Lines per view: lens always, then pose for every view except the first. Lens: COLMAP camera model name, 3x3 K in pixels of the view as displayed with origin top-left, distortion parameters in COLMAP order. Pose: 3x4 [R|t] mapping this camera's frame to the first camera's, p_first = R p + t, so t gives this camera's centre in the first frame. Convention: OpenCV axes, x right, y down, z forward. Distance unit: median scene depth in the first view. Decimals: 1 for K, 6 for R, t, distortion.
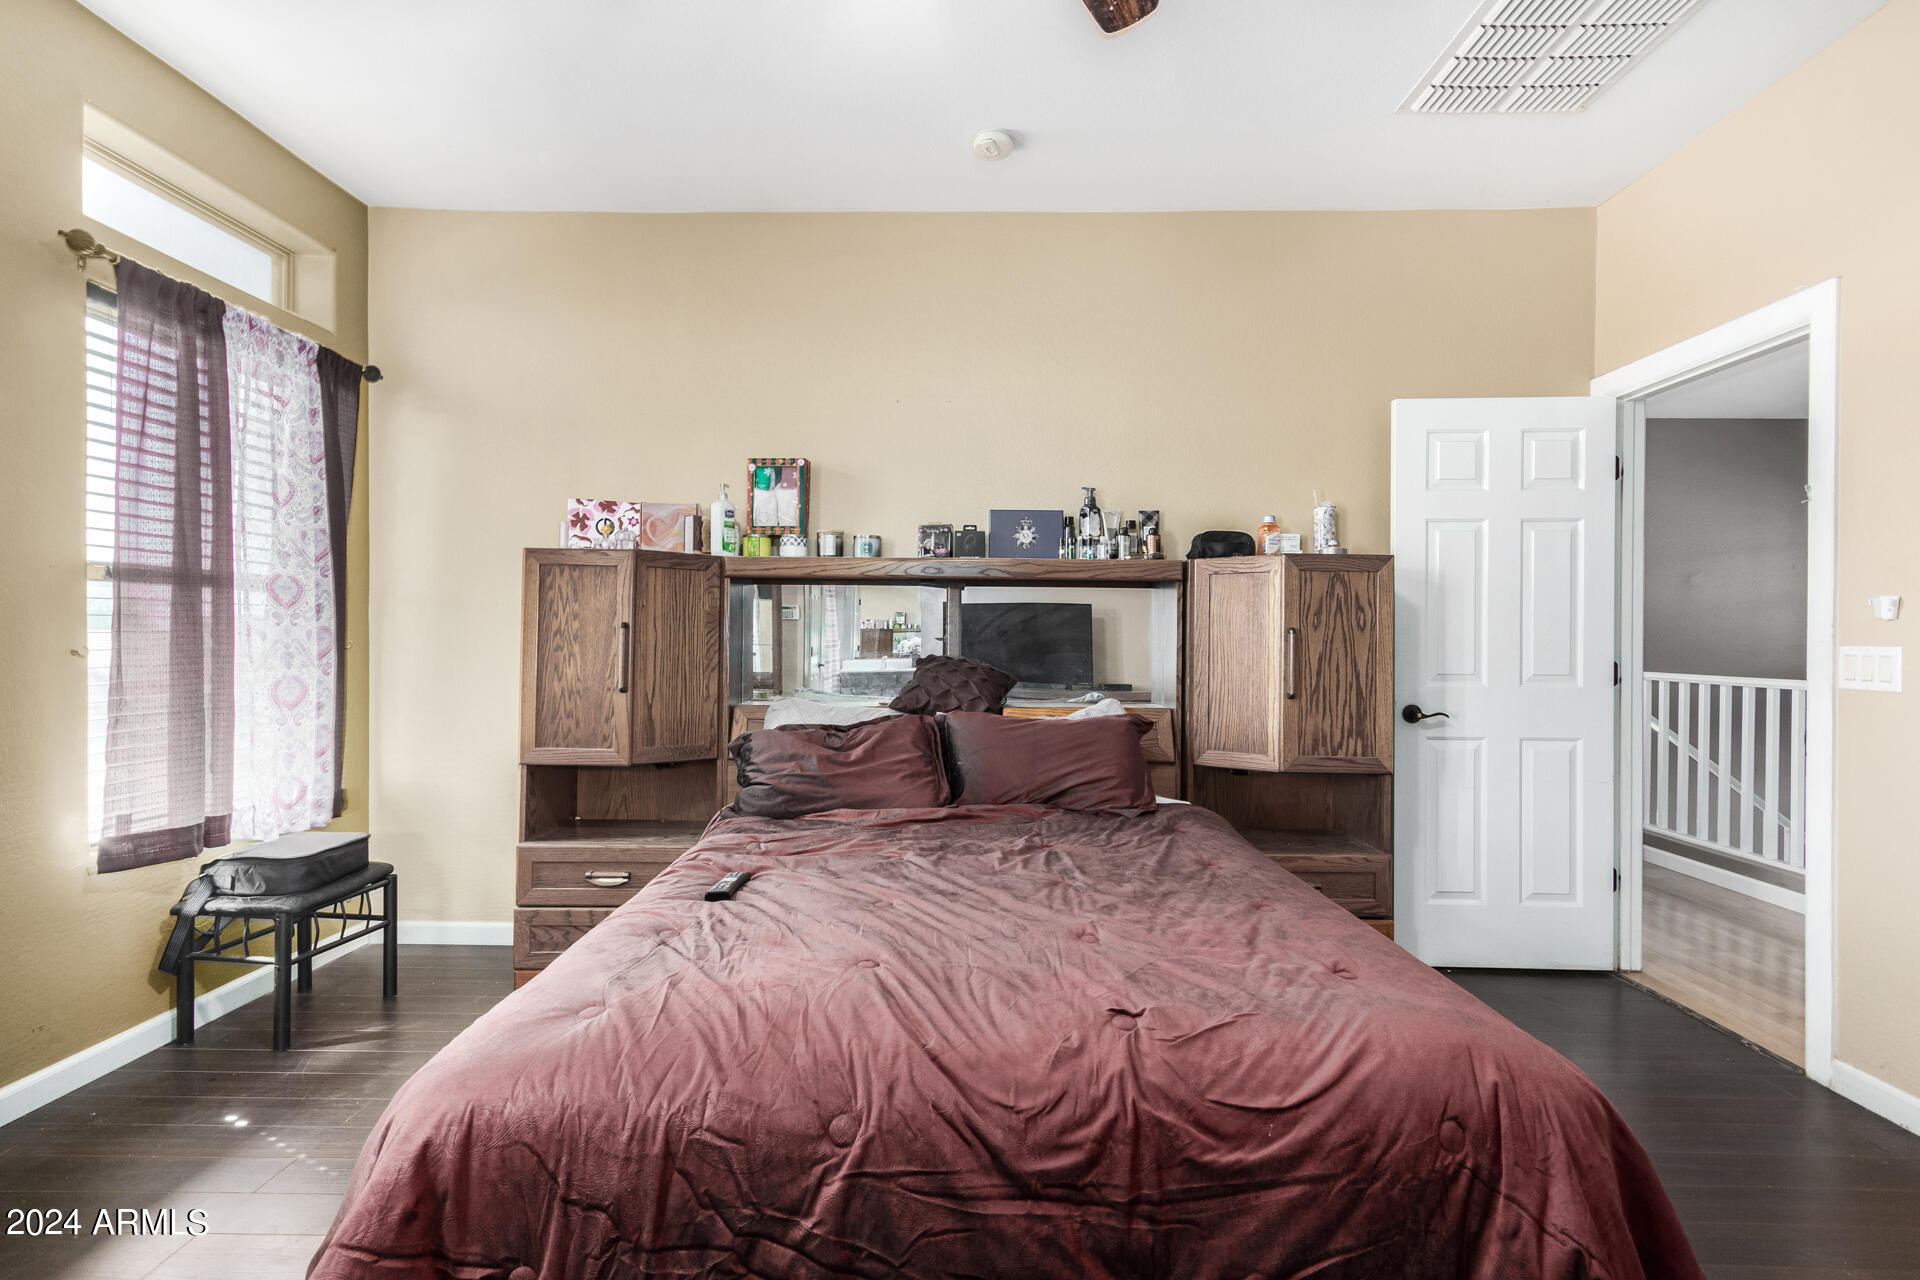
lens RADIAL K [[890.2, 0, 962.4], [0, 890.2, 645.3], [0, 0, 1]] dist [0.004992, 0.001468]
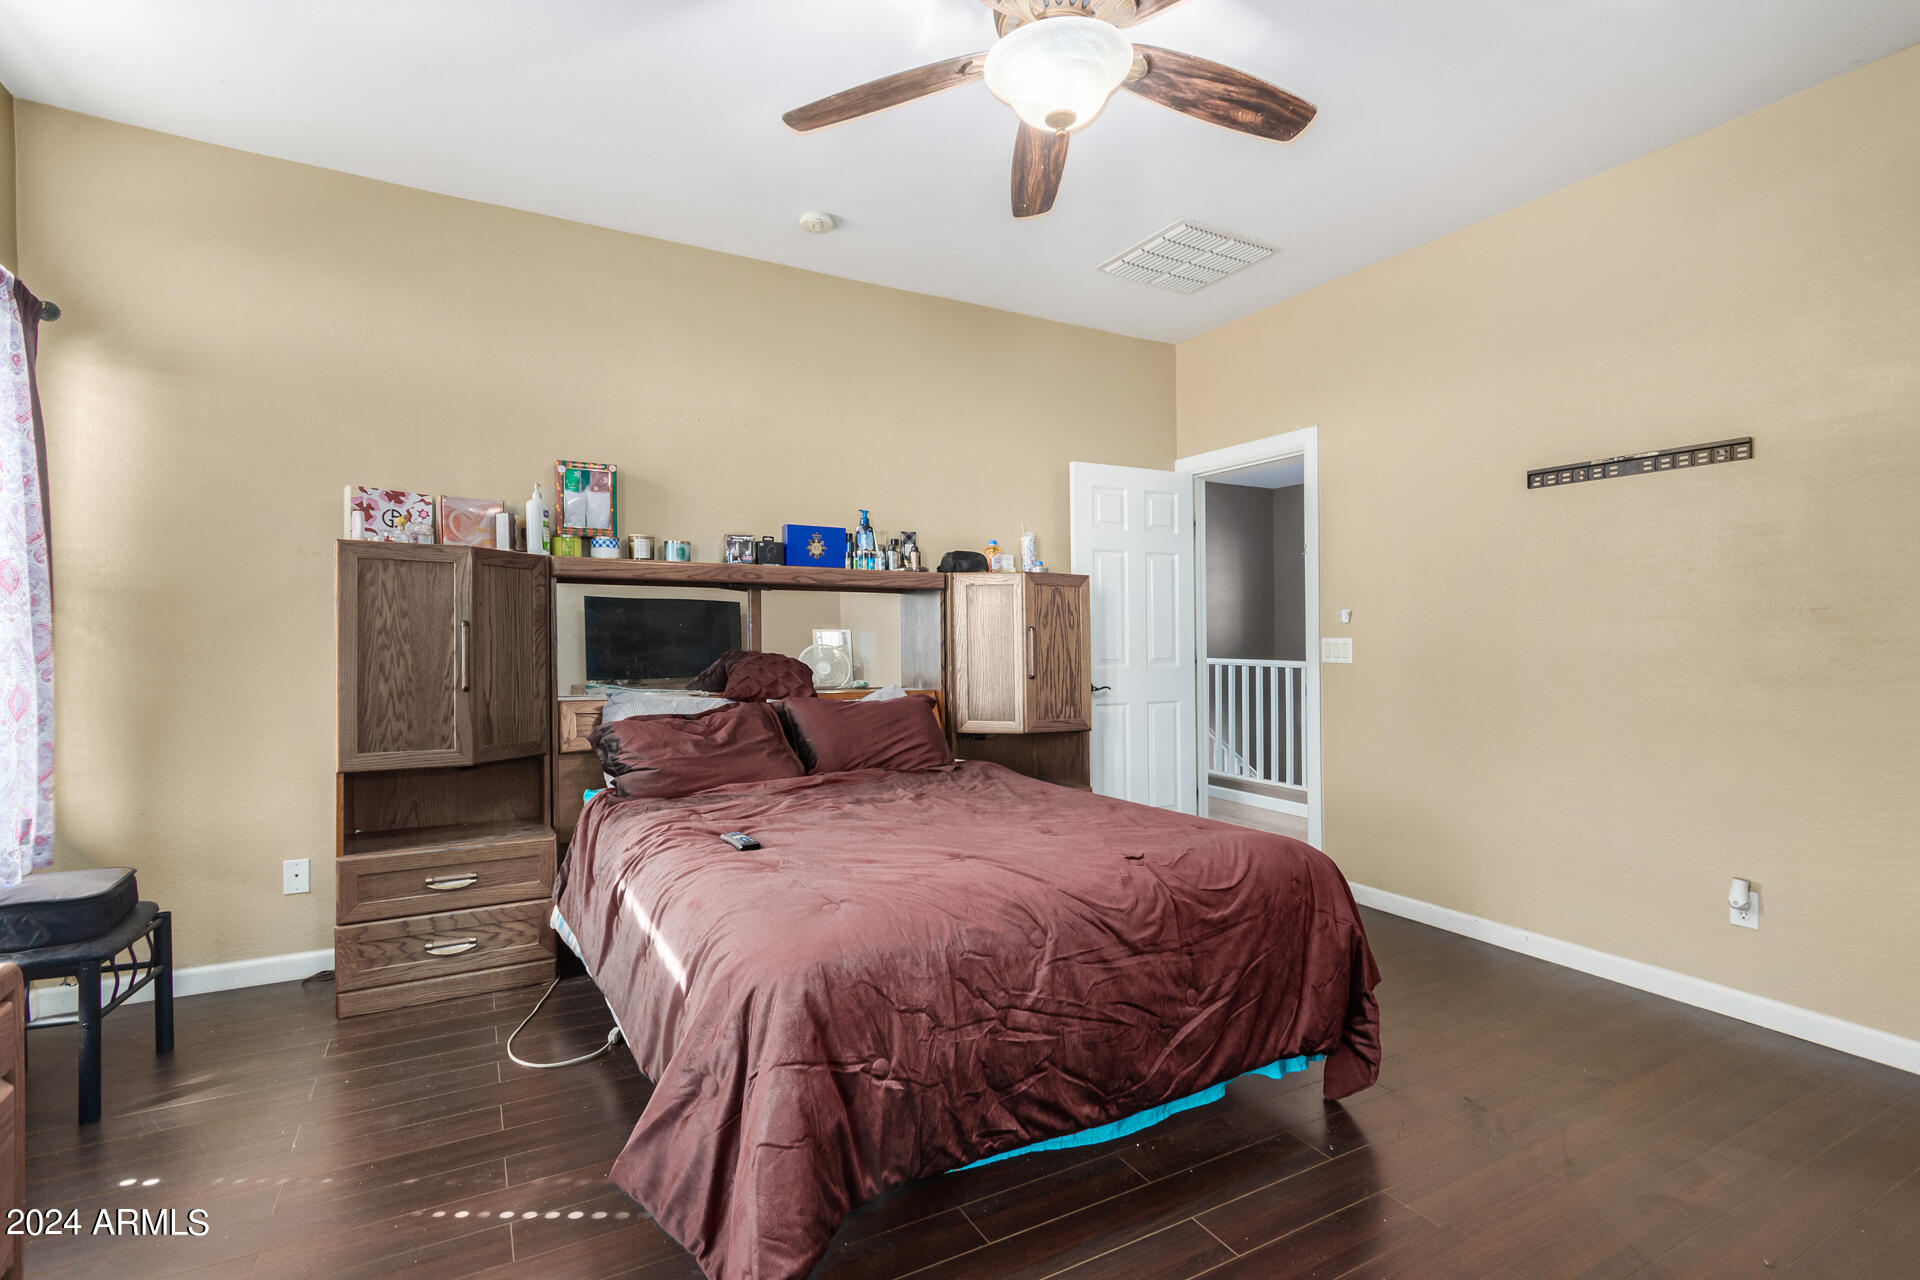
lens RADIAL K [[890.2, 0, 956.6], [0, 890.2, 635.1], [0, 0, 1]] dist [0.004992, 0.001468]
pose [[0.871141, -0.003825, 0.491018, -0.395341], [0.006710, 0.999969, -0.004114, -0.001856], [-0.490987, 0.006879, 0.871140, -0.129786]]
